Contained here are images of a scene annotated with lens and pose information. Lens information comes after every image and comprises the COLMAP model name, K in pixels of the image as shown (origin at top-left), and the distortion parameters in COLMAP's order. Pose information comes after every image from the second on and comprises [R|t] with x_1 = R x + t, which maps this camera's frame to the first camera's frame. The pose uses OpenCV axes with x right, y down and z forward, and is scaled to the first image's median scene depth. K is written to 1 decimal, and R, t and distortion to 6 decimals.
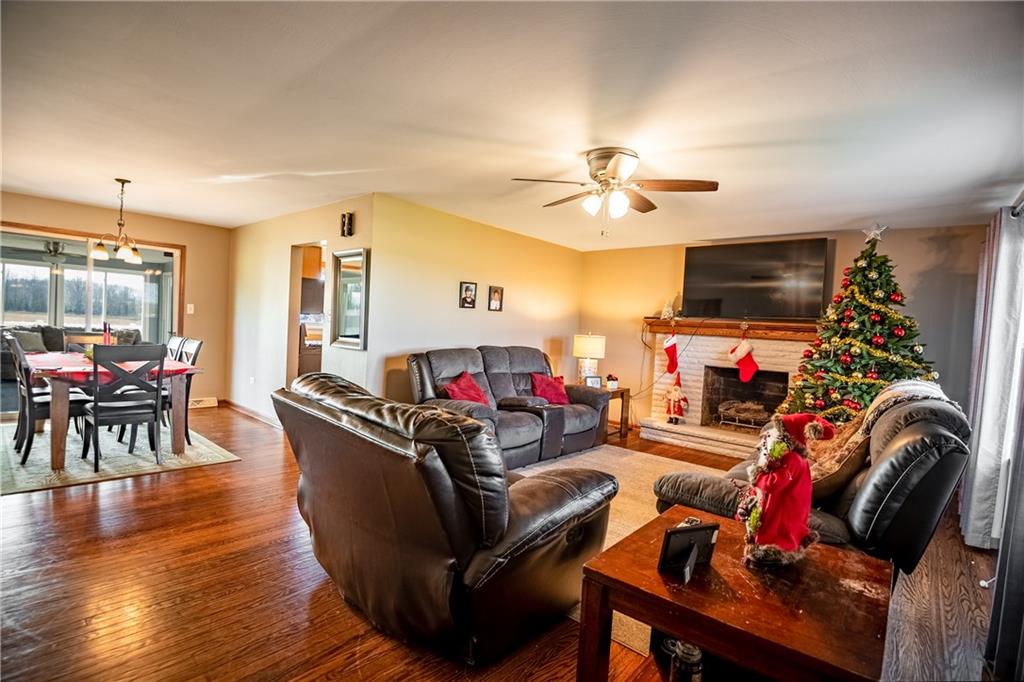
lens RADIAL K [[496.2, 0, 512.0], [0, 496.2, 341.0], [0, 0, 1]] dist [-0.001110, -0.000214]
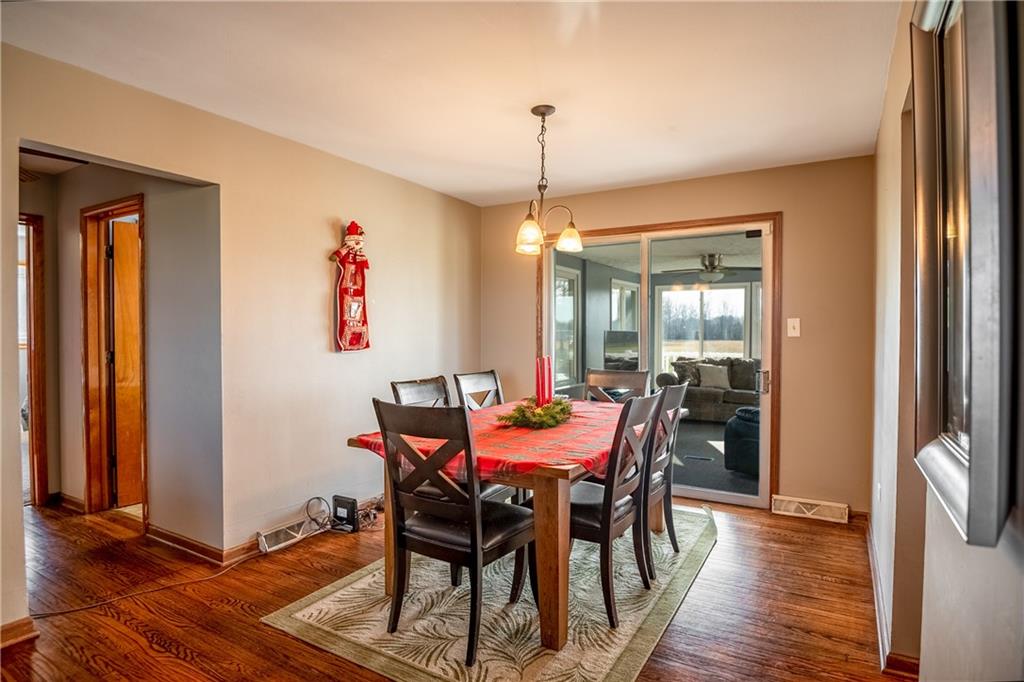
lens RADIAL K [[555.0, 0, 489.9], [0, 555.0, 343.7], [0, 0, 1]] dist [-0.000309, -0.000142]
pose [[0.175329, -0.030703, -0.984031, -0.063207], [-0.016437, 0.999283, -0.034108, -0.011337], [0.984373, 0.022155, 0.174699, 0.305727]]
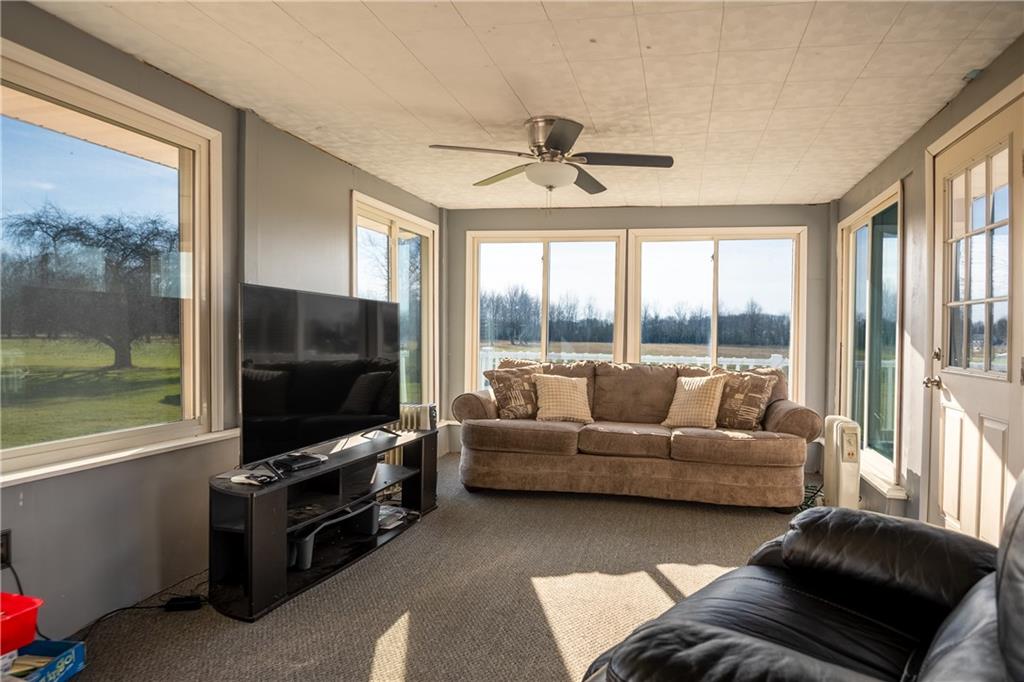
lens RADIAL K [[527.0, 0, 511.6], [0, 527.0, 353.1], [0, 0, 1]] dist [-0.000256, -0.000033]
pose [[0.415122, -0.018081, -0.909586, -0.376538], [-0.012307, 0.999599, -0.025487, -0.018328], [0.909683, 0.021774, 0.414733, 0.515314]]
